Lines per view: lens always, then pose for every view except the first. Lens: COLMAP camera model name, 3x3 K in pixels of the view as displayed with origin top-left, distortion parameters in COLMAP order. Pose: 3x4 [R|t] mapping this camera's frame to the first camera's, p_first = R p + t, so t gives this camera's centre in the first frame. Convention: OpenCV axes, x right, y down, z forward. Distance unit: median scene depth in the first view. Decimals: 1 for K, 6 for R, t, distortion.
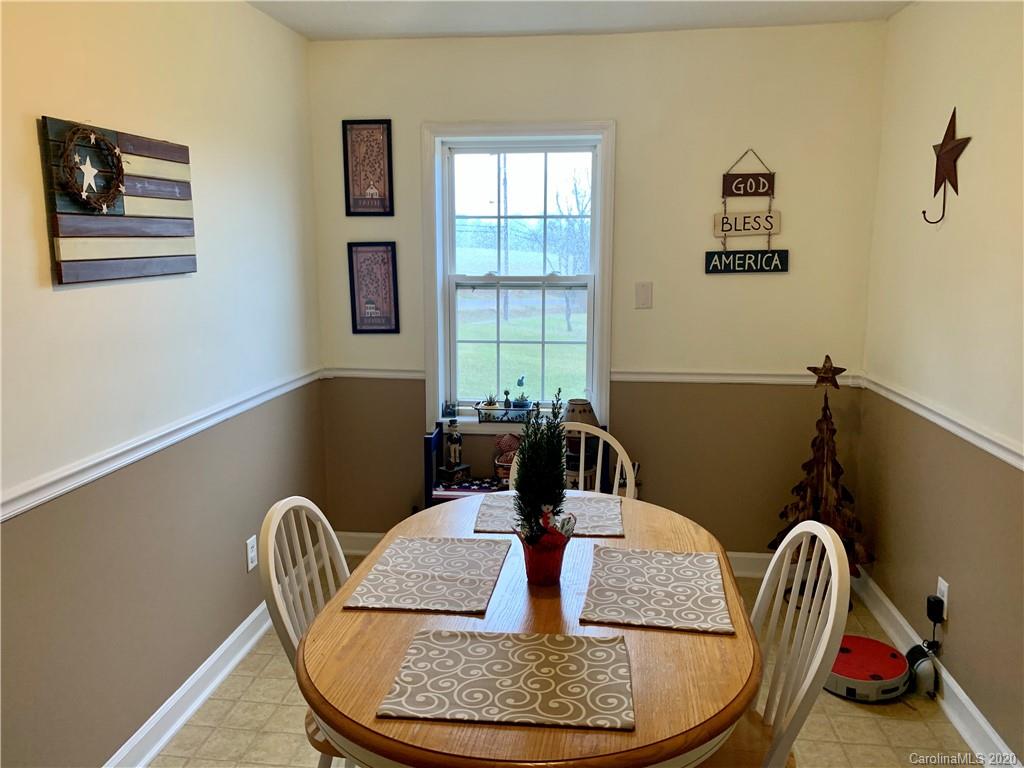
lens RADIAL K [[772.1, 0, 513.5], [0, 772.1, 388.5], [0, 0, 1]] dist [0.023382, -0.033643]
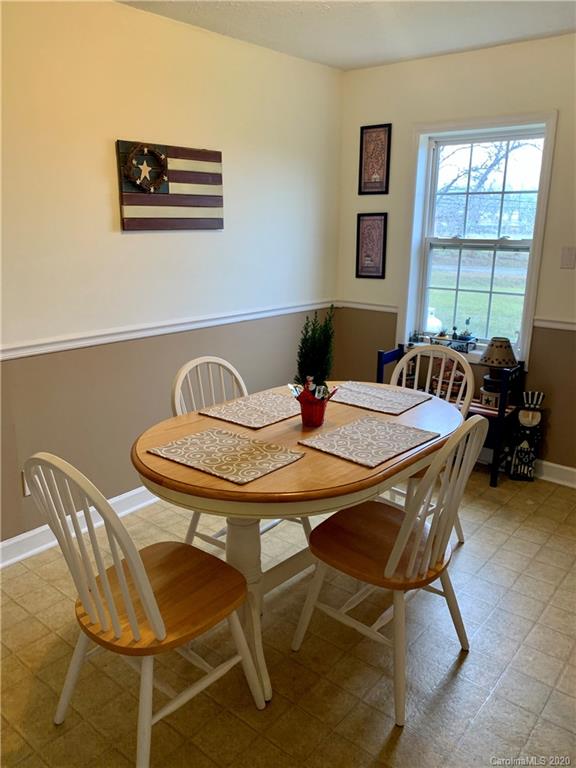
lens RADIAL K [[579.1, 0, 281.9], [0, 579.1, 384.9], [0, 0, 1]] dist [0.023382, -0.033643]
pose [[0.845949, 0.150468, -0.511595, 0.283315], [-0.105574, 0.987634, 0.115905, 0.018665], [0.522709, -0.044039, 0.851373, -0.018459]]
